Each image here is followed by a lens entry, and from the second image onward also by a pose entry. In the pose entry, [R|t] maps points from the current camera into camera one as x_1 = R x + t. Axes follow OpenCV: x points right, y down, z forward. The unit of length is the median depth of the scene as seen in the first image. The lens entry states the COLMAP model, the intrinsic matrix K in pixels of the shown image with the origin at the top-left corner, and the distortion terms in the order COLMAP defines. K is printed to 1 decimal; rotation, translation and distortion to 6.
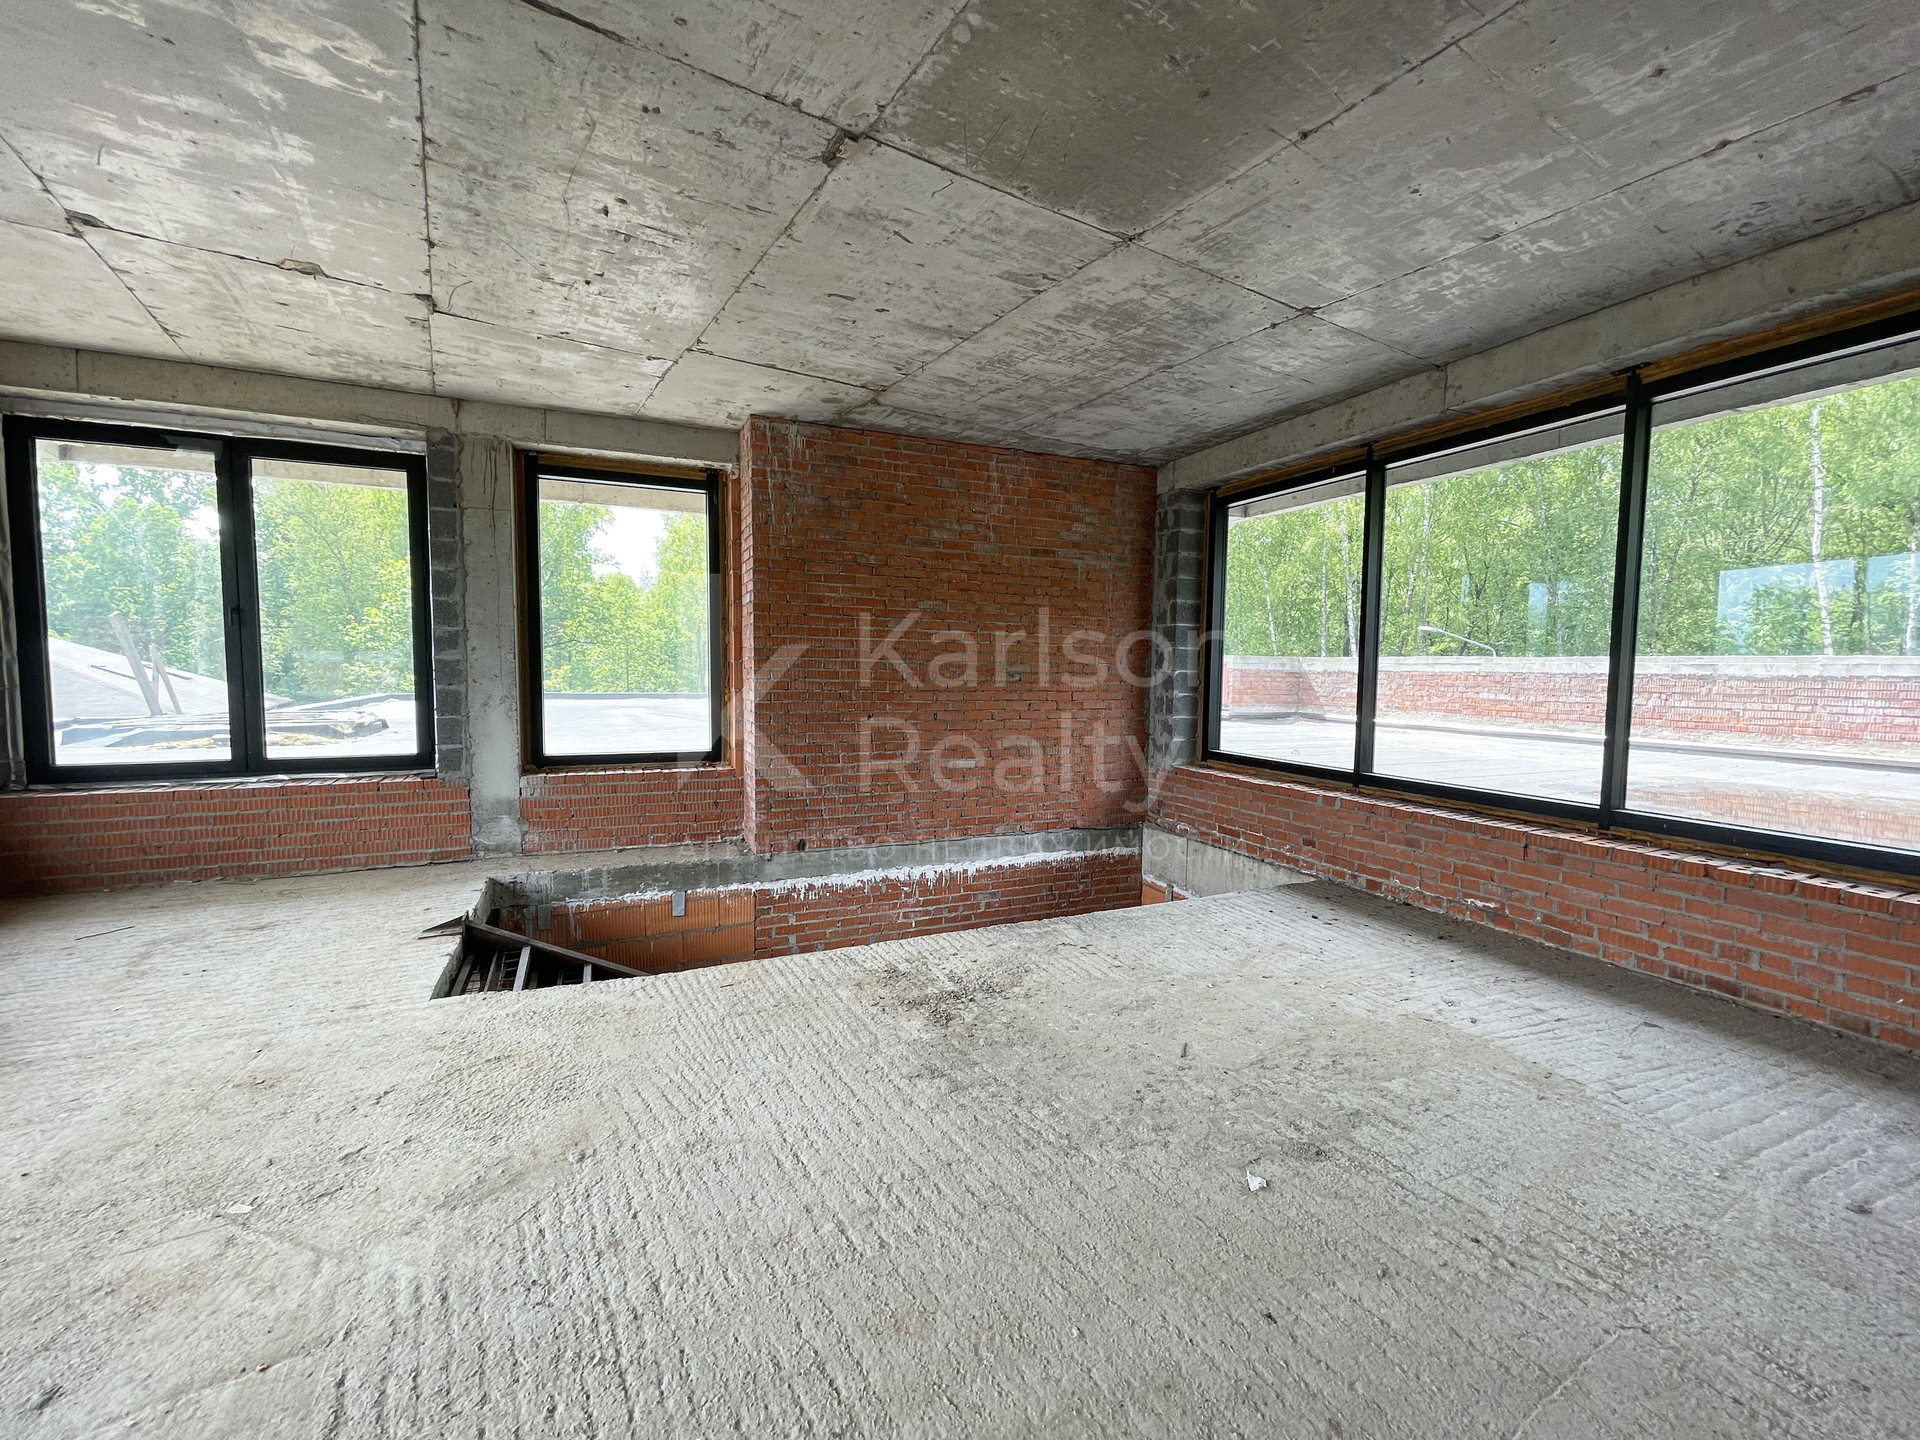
lens RADIAL K [[795.1, 0, 958.8], [0, 795.1, 717.8], [0, 0, 1]] dist [0.009301, -0.001248]
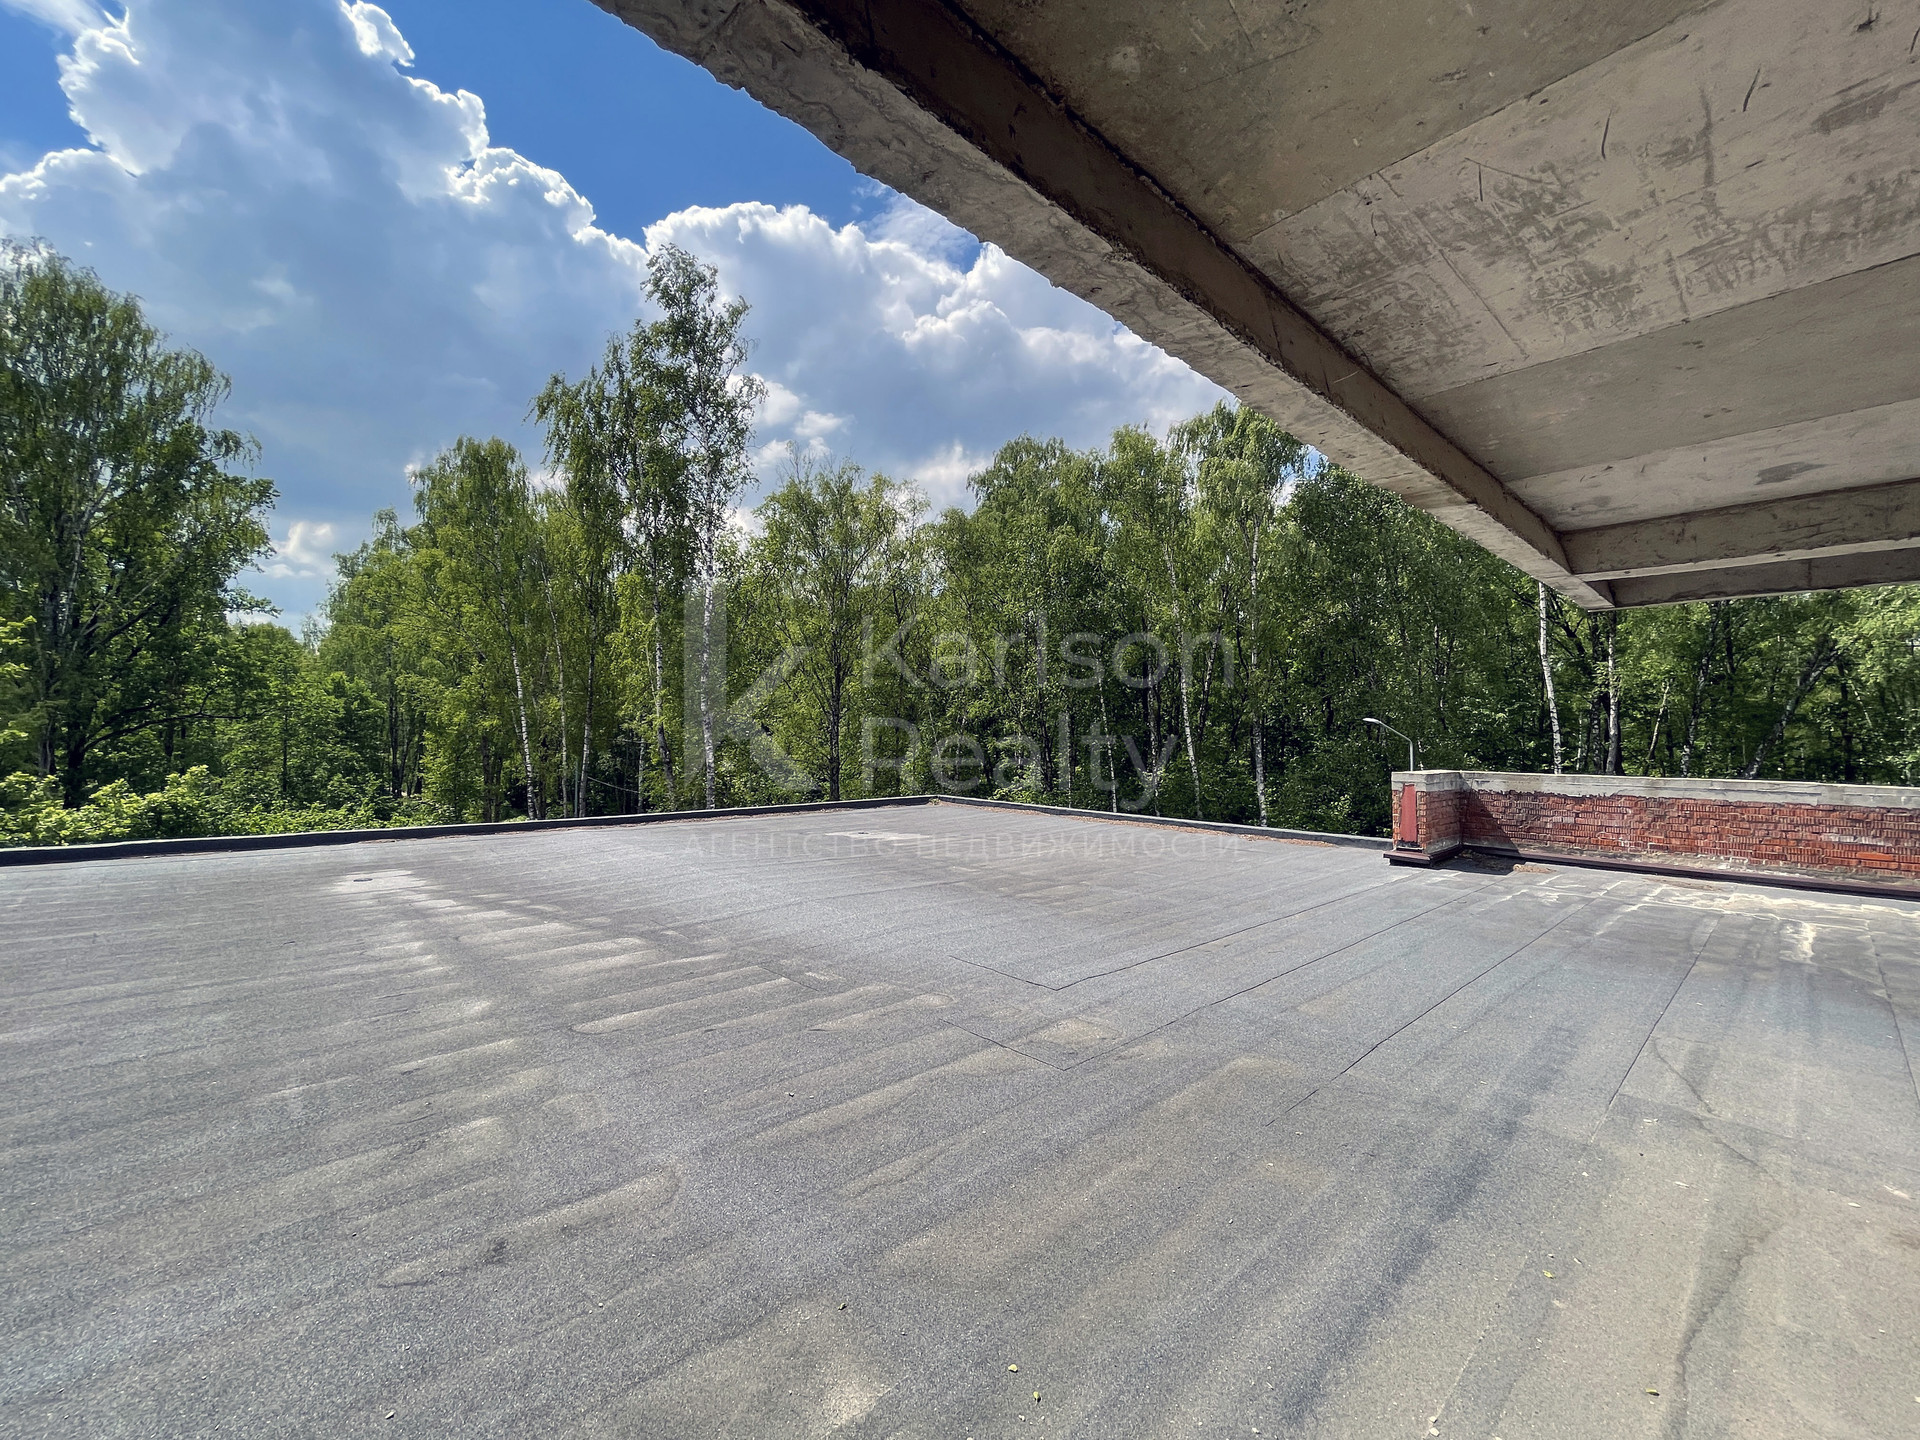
lens RADIAL K [[795.1, 0, 969.7], [0, 795.1, 715.4], [0, 0, 1]] dist [0.009301, -0.001248]
pose [[0.946251, 0.015120, 0.323079, -0.061297], [0.016201, 0.995437, -0.094037, -0.015456], [-0.323026, 0.094216, 0.941688, 0.102841]]
